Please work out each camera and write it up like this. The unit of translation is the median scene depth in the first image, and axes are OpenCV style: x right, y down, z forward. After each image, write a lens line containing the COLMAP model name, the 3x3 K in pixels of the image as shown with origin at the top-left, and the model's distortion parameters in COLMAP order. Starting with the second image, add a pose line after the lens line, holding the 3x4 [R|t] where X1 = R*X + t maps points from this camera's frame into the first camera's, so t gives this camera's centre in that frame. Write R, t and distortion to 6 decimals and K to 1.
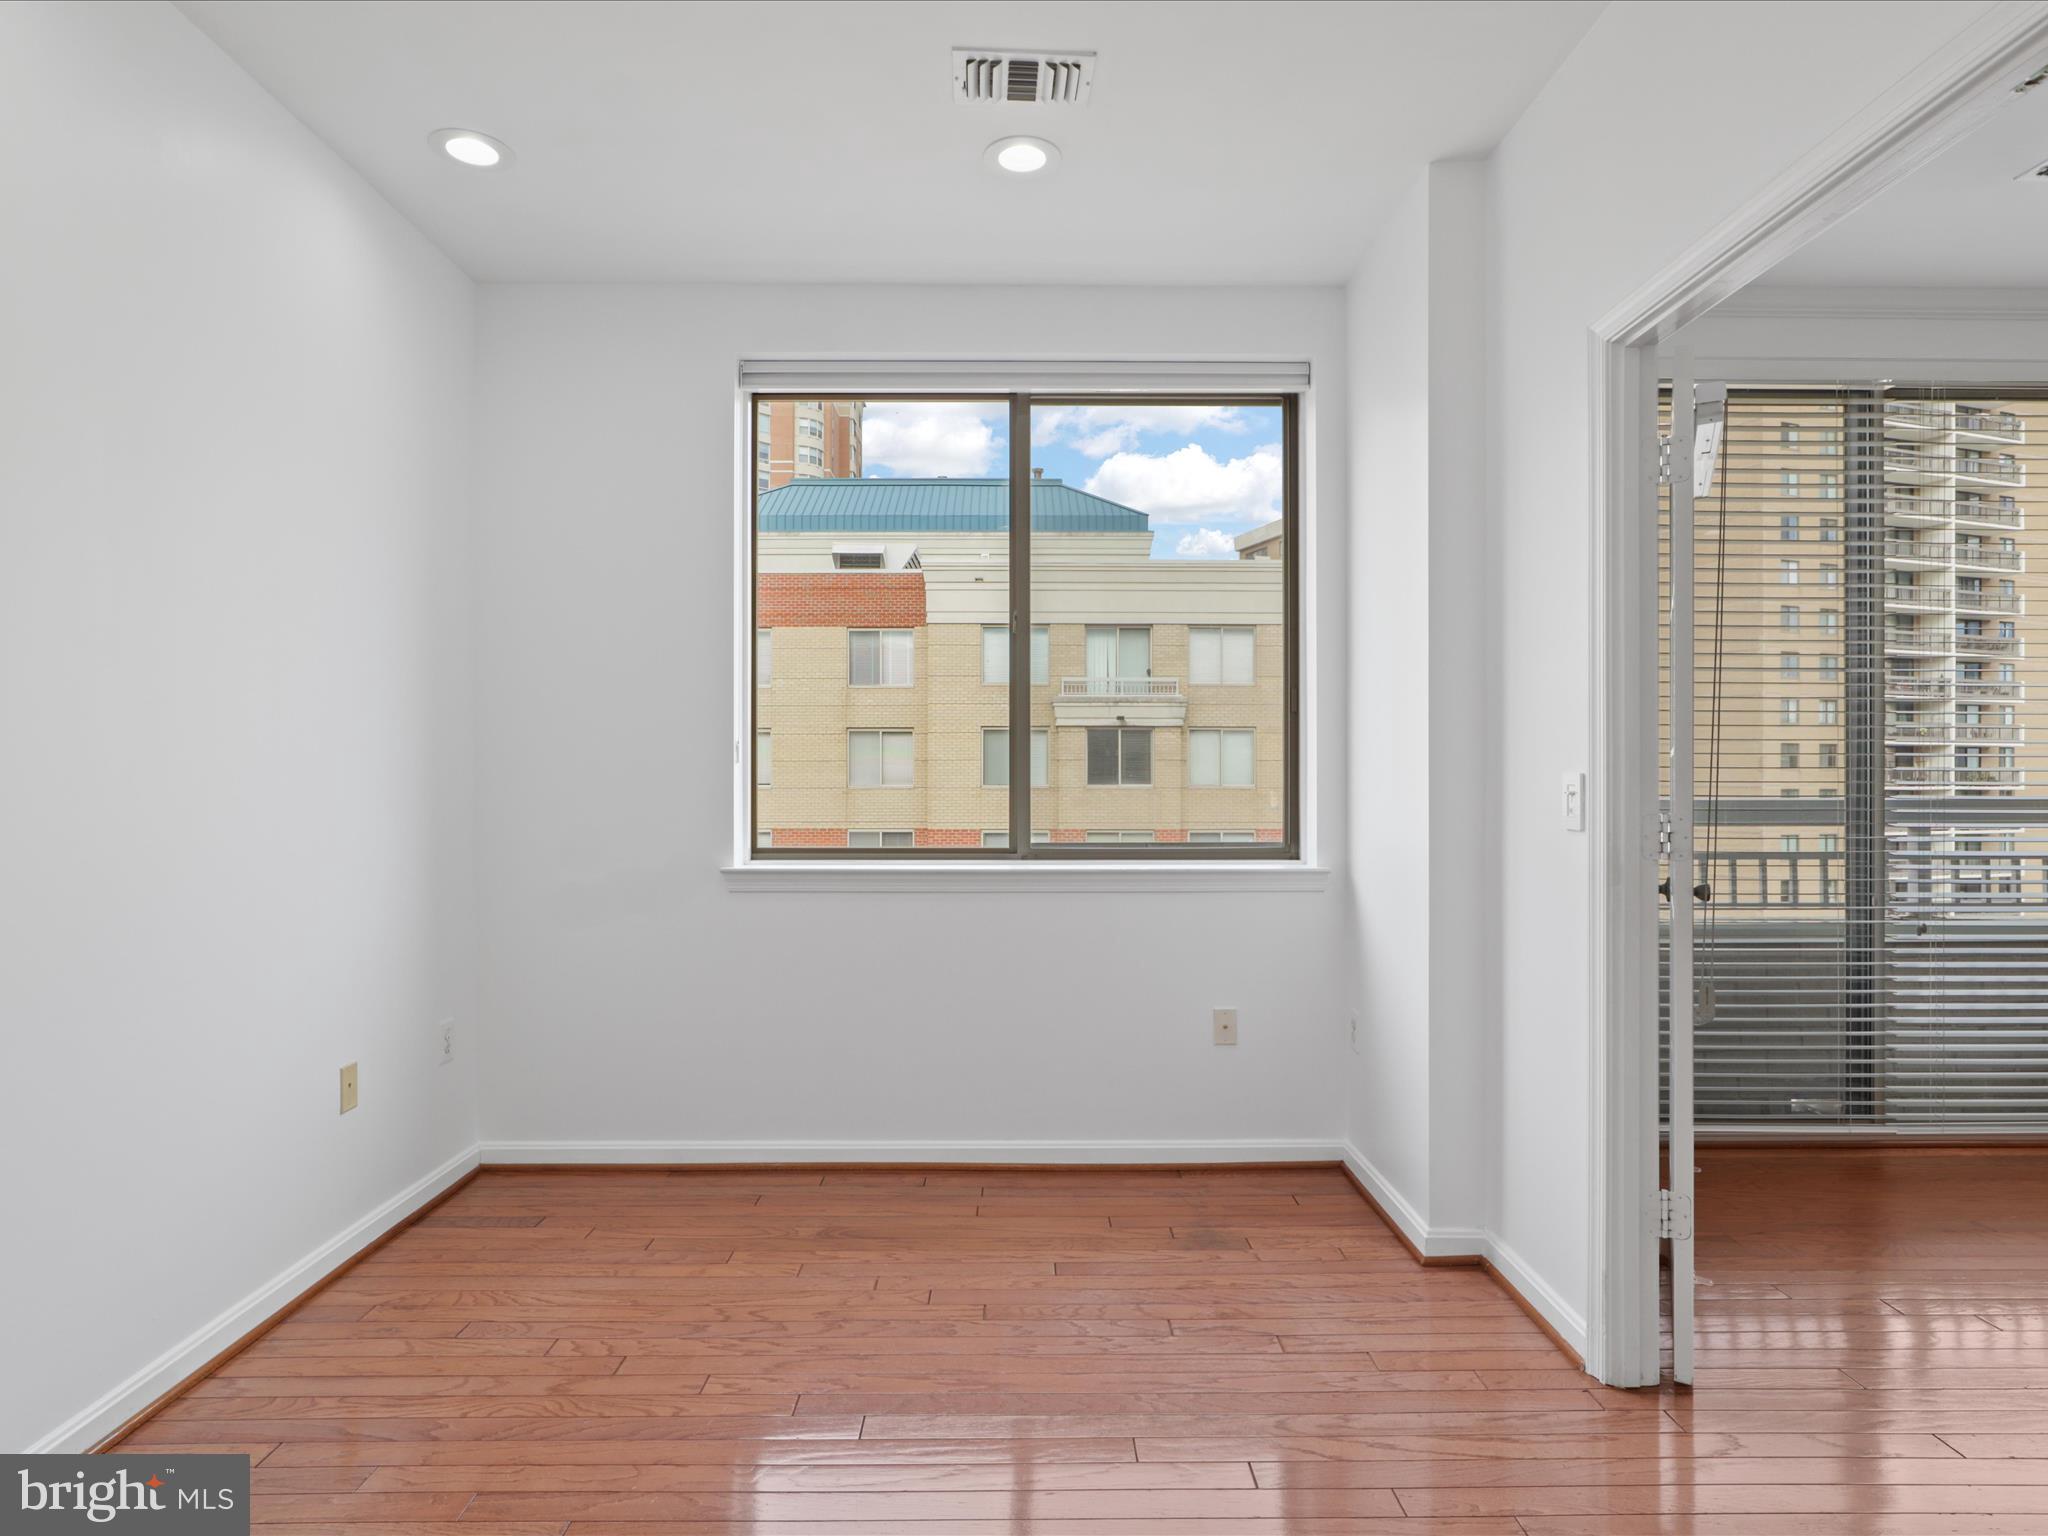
lens RADIAL K [[1153.8, 0, 1024.0], [0, 1153.8, 768.0], [0, 0, 1]] dist [-0.027129, 0.019974]
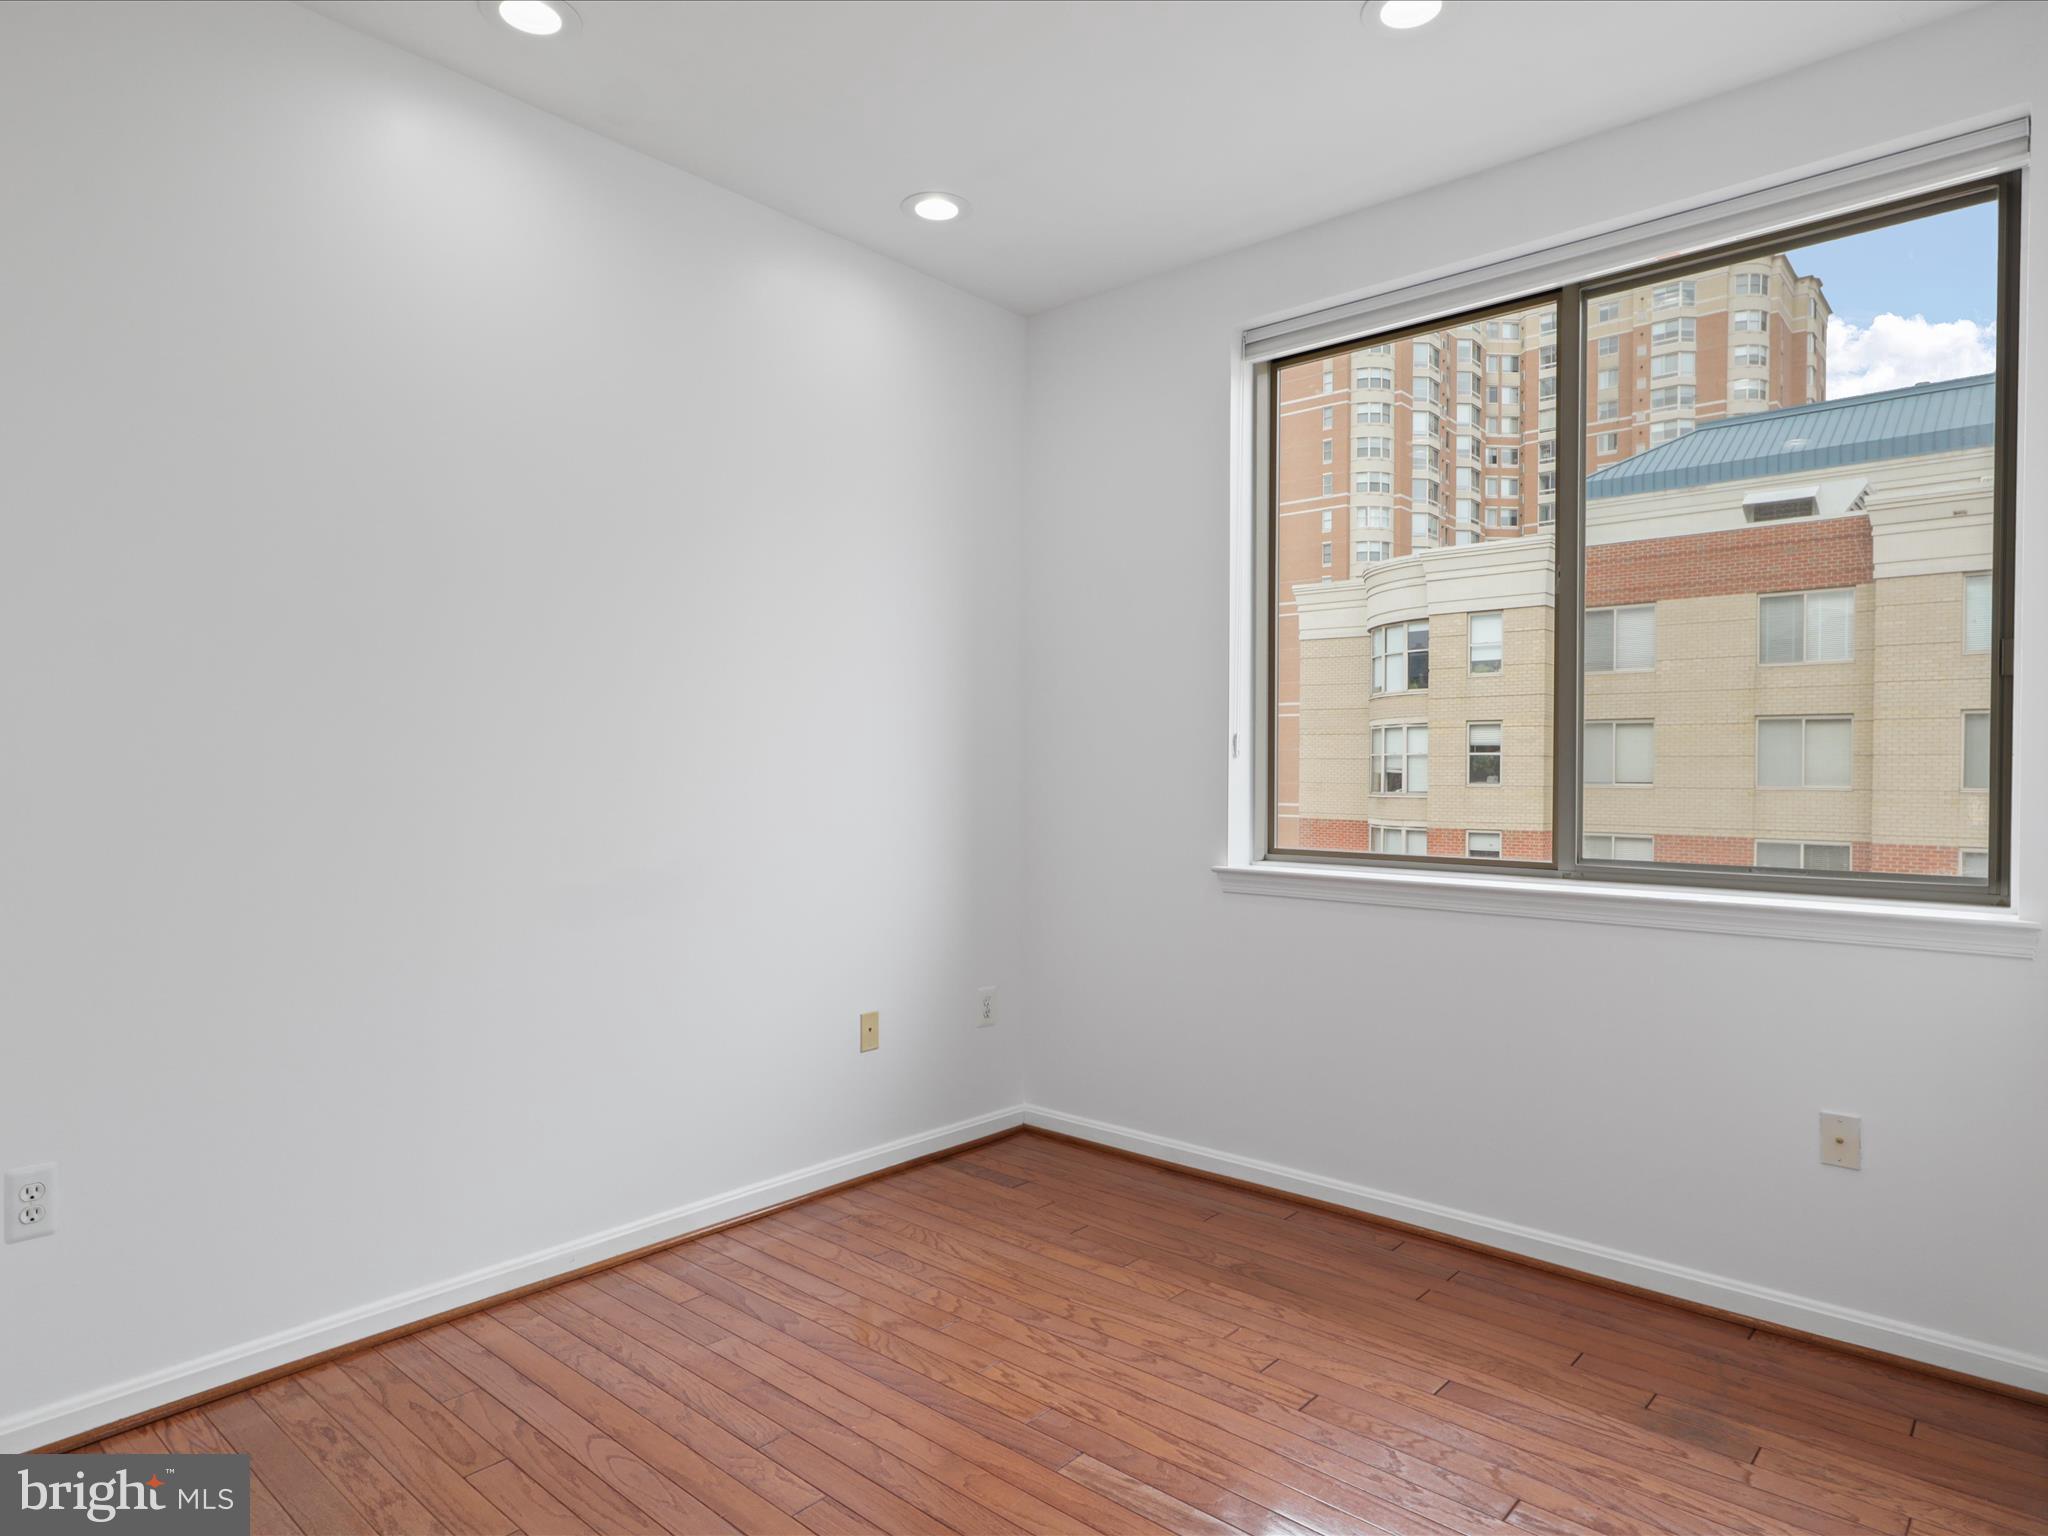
lens RADIAL K [[1203.8, 0, 1026.7], [0, 1203.8, 773.5], [0, 0, 1]] dist [-0.020904, 0.021454]
pose [[0.742529, 0.007193, -0.669775, 0.292198], [-0.002083, 0.999962, 0.008429, 0.000879], [0.669811, -0.004864, 0.742516, 0.148342]]
